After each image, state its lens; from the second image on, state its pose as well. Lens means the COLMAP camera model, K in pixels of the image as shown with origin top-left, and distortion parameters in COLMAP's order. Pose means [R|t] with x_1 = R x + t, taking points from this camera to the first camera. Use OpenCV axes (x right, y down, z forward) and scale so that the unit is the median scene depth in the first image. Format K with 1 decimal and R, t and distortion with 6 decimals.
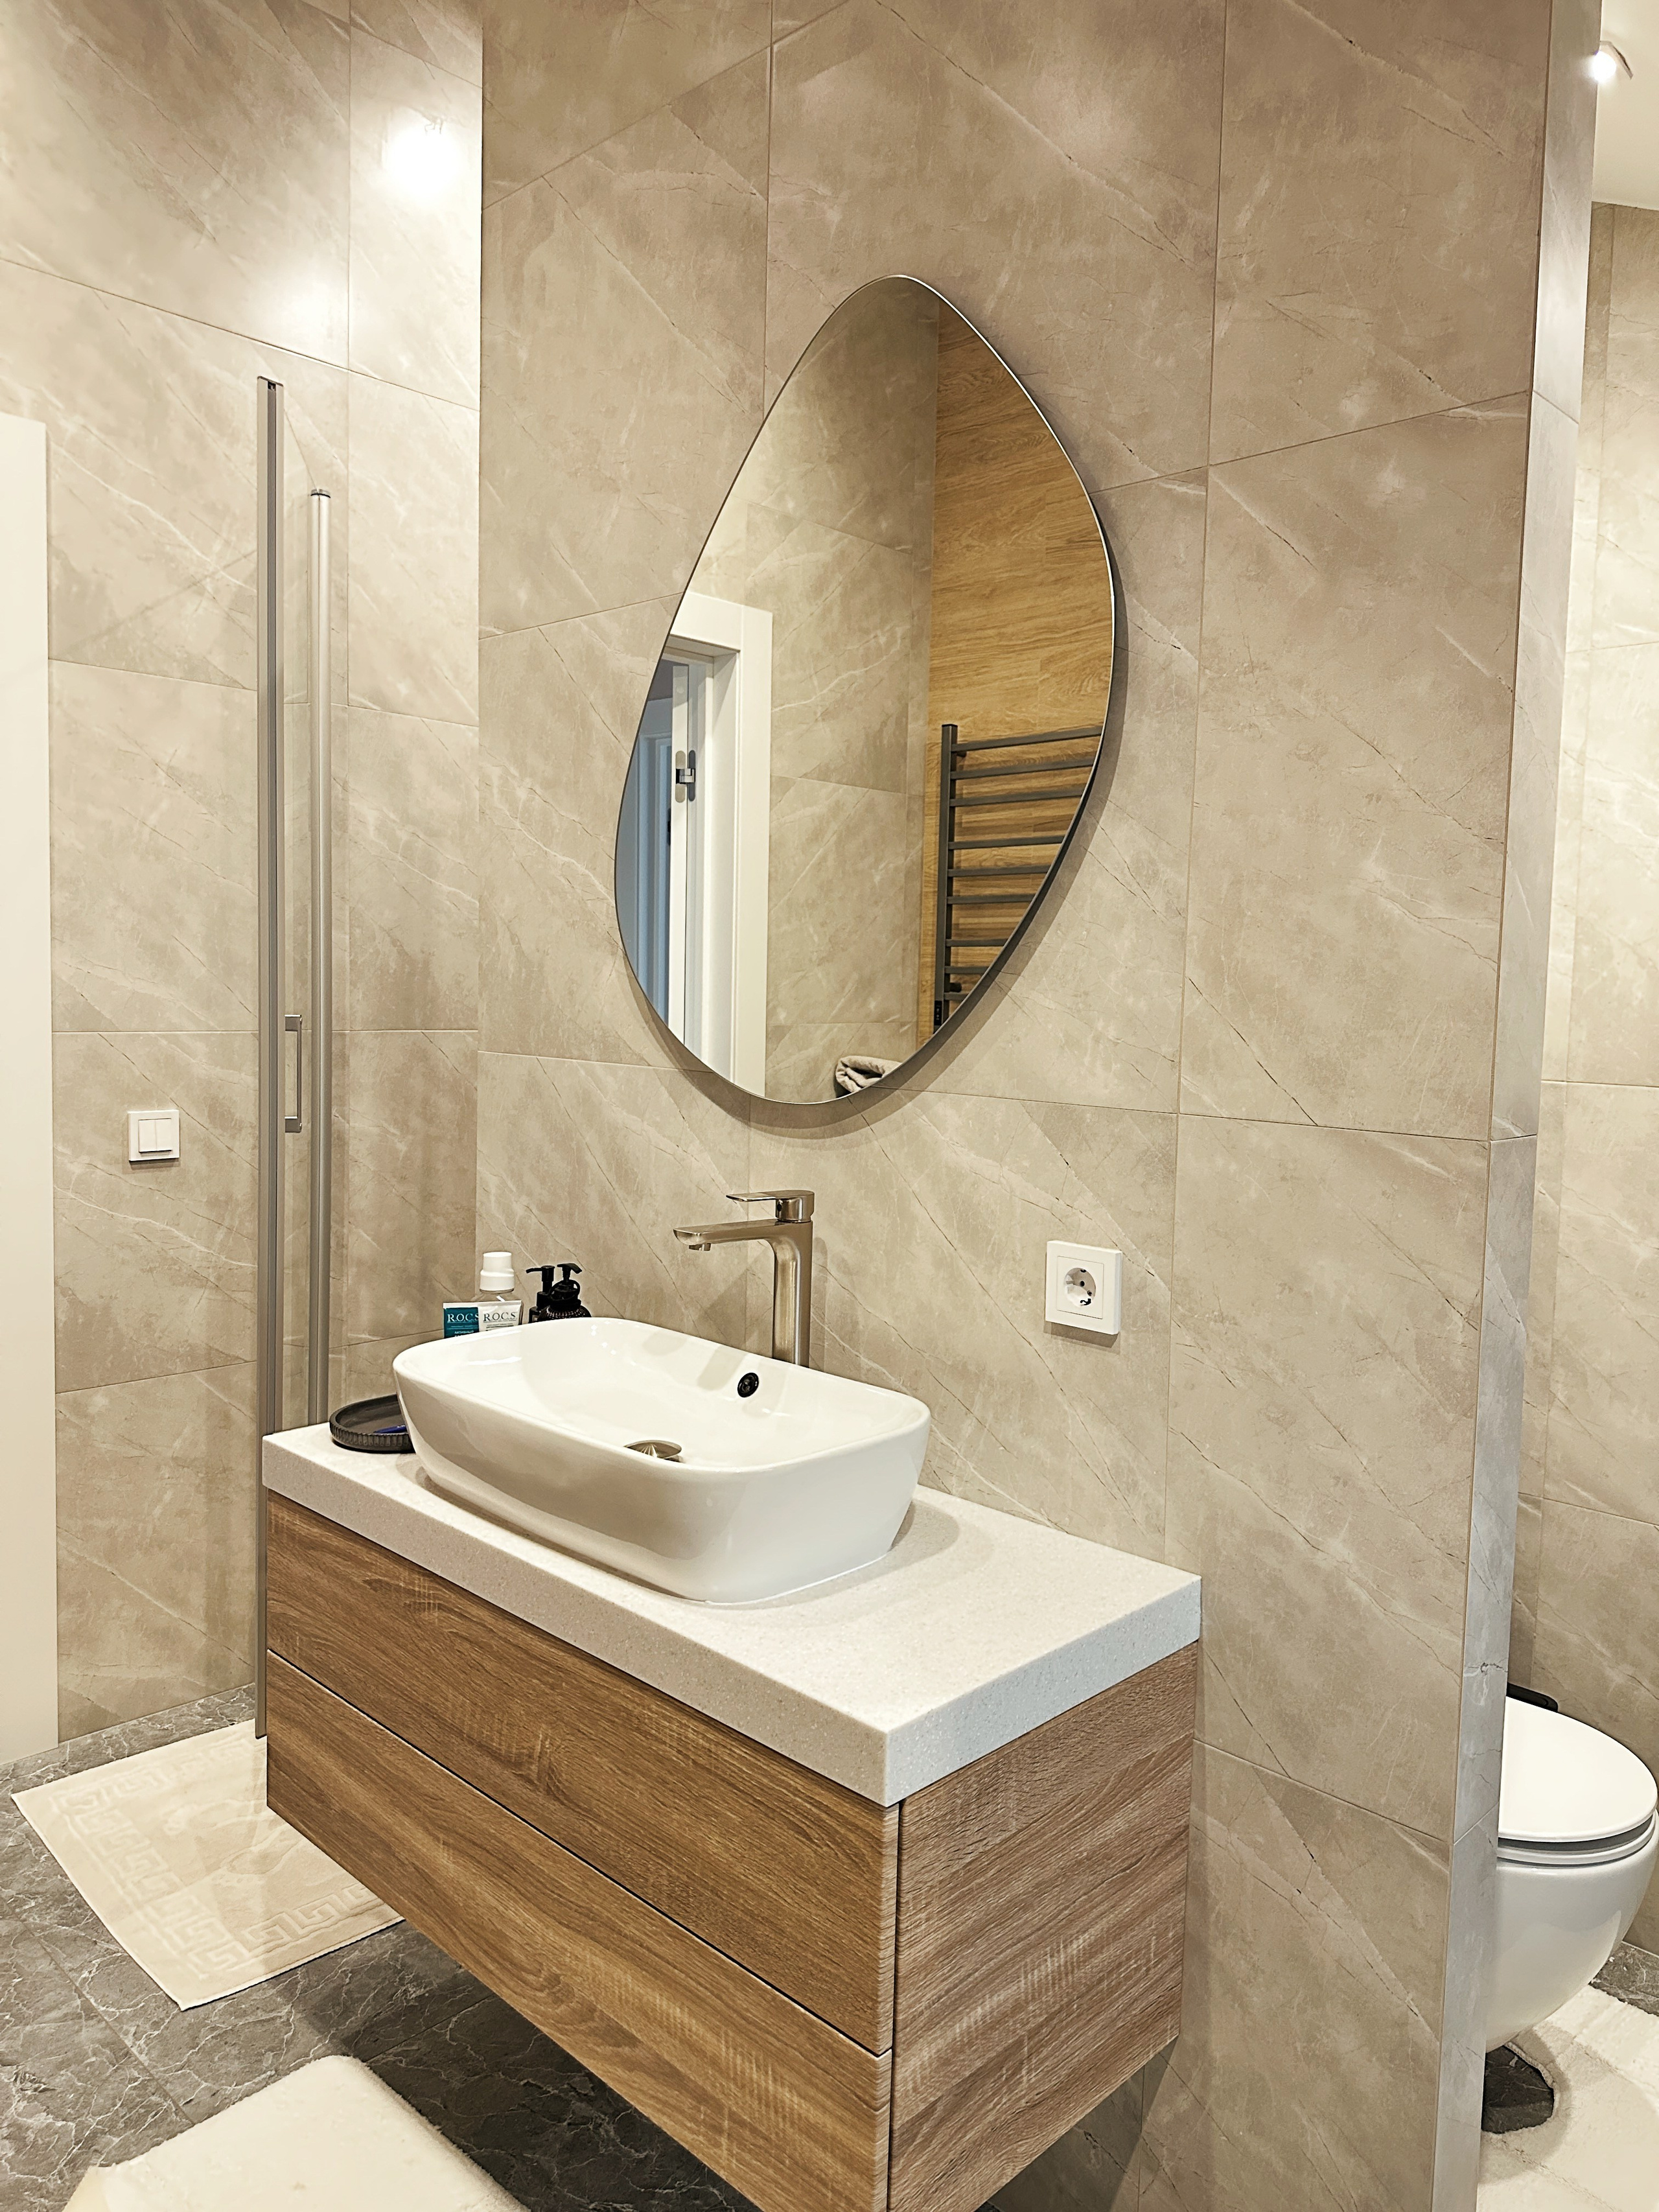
lens RADIAL K [[1559.8, 0, 810.6], [0, 1559.8, 1082.6], [0, 0, 1]] dist [0.086475, -0.124042]
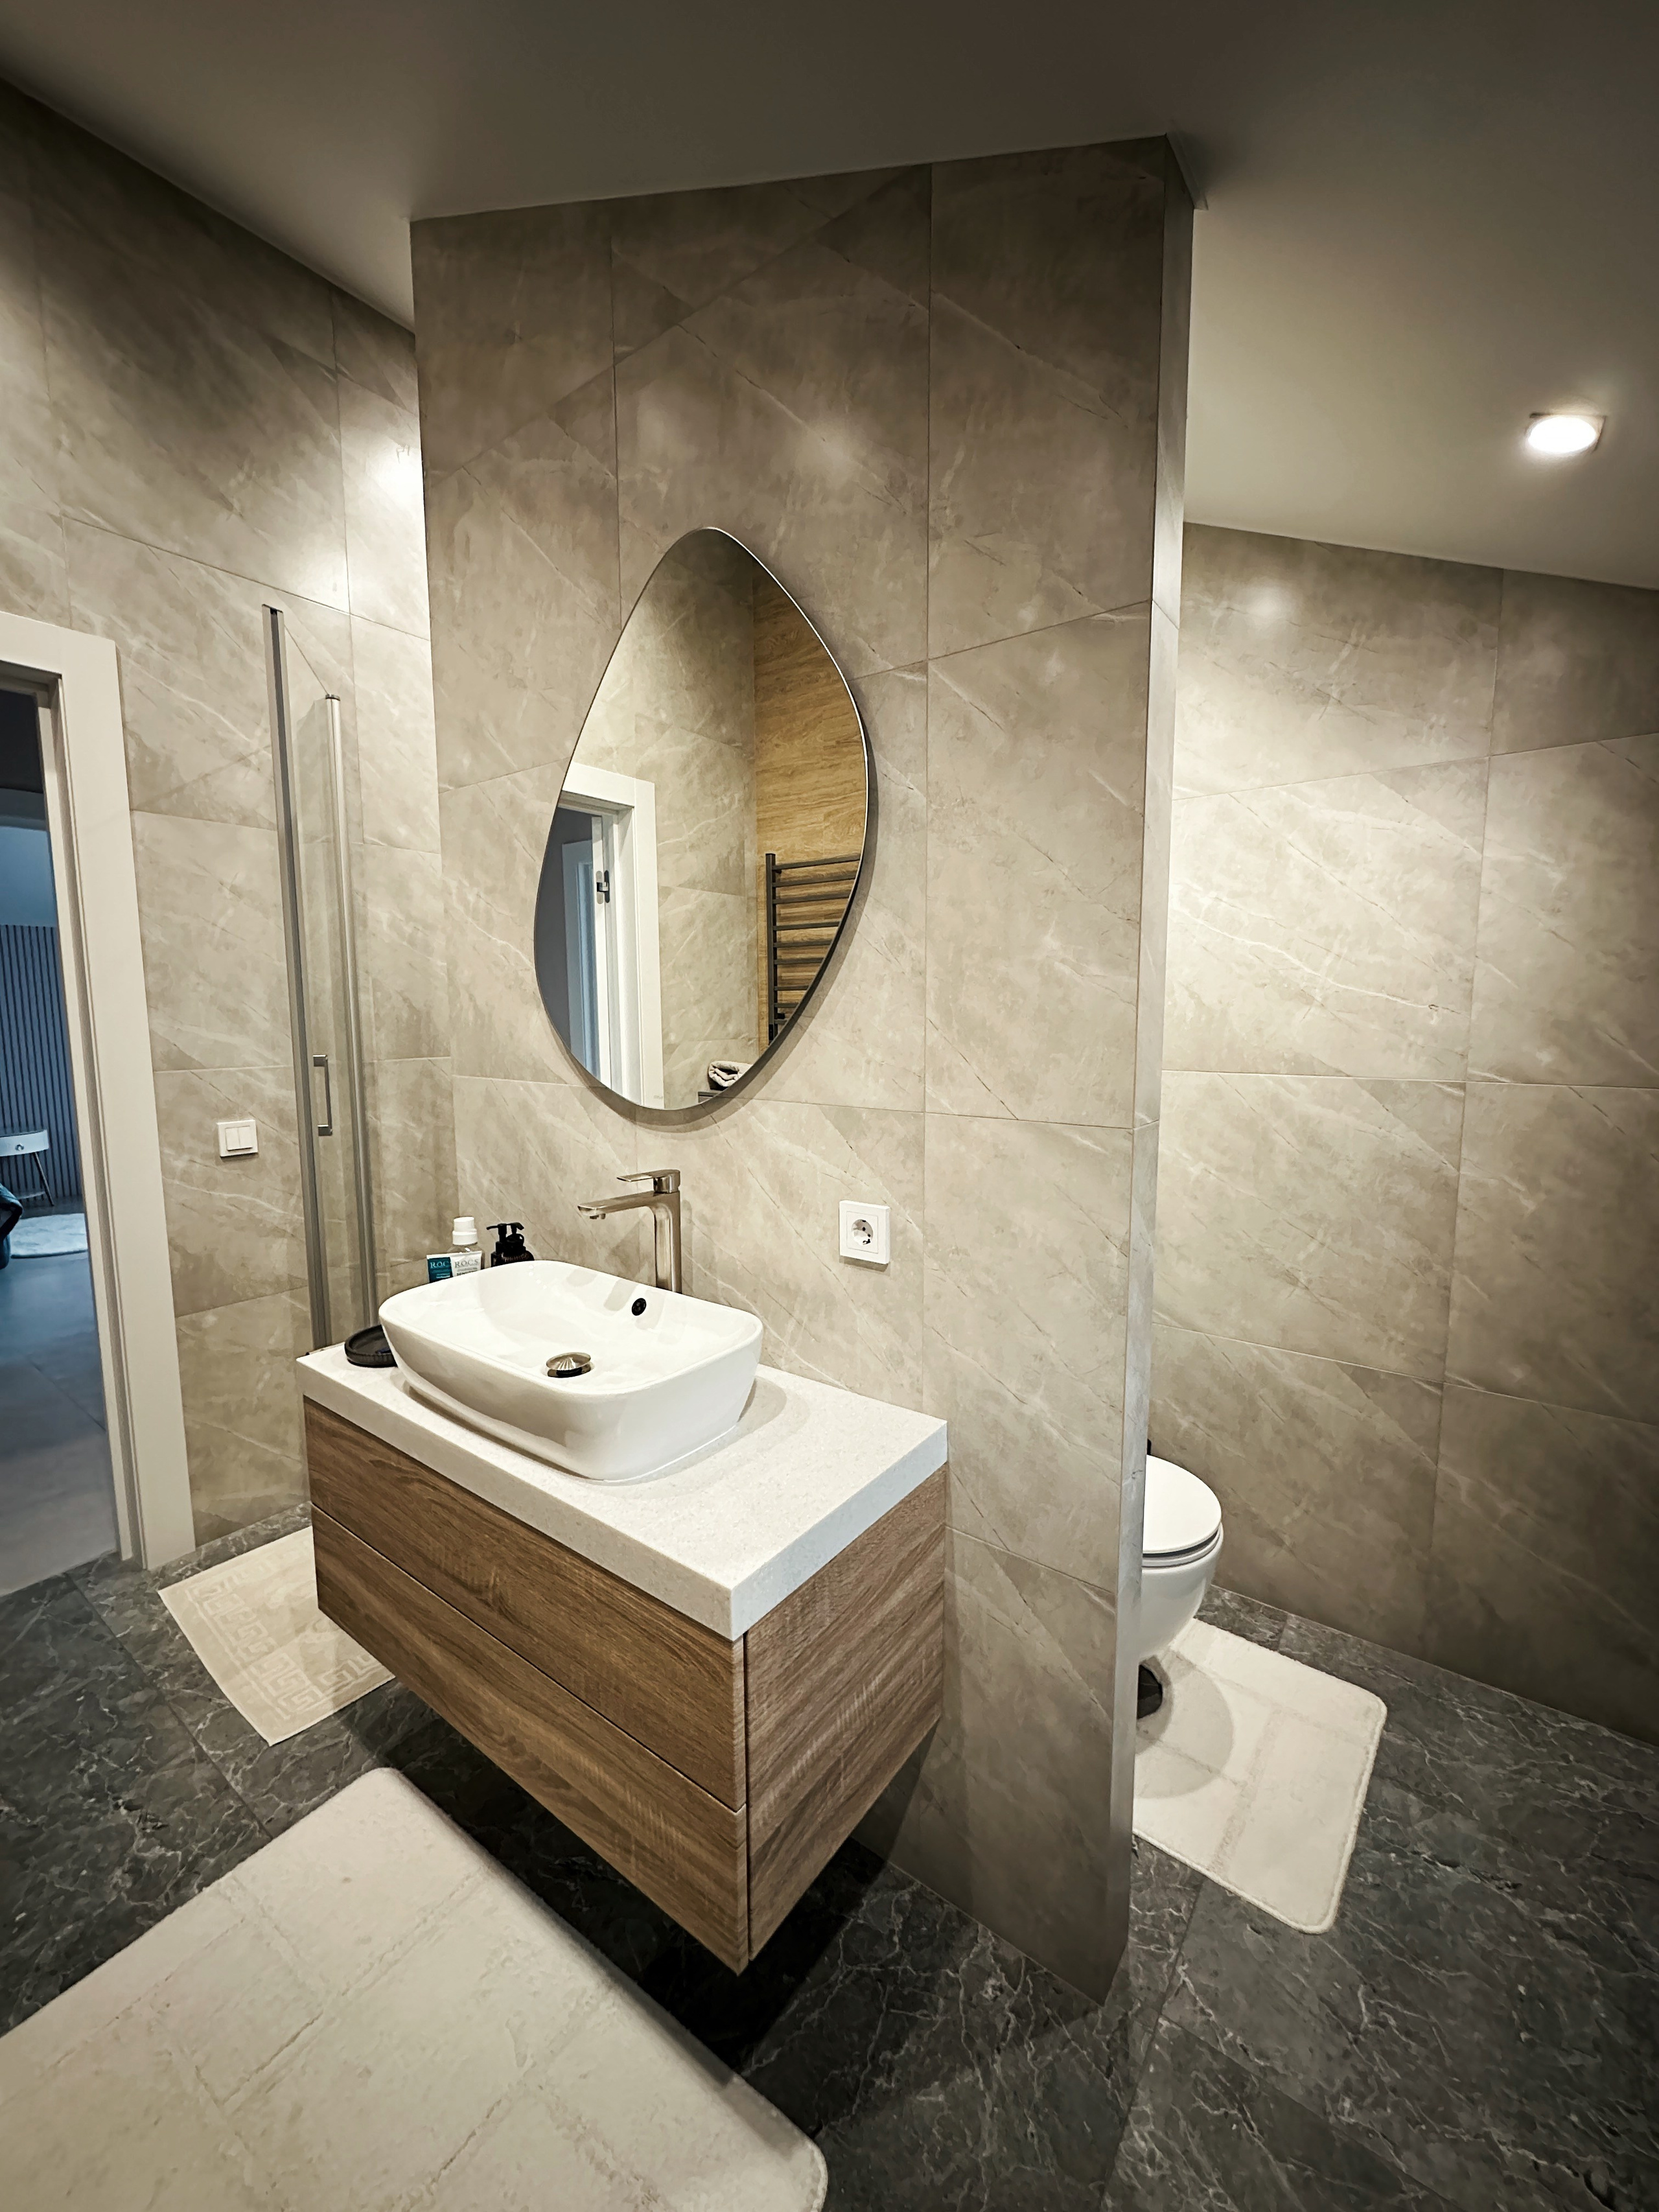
lens RADIAL K [[885.2, 0, 829.8], [0, 885.2, 1100.8], [0, 0, 1]] dist [-0.005293, 0.000367]
pose [[0.989749, -0.043128, 0.136153, 0.024851], [0.037508, 0.998346, 0.043577, -0.020076], [-0.137807, -0.038023, 0.989729, 0.135165]]
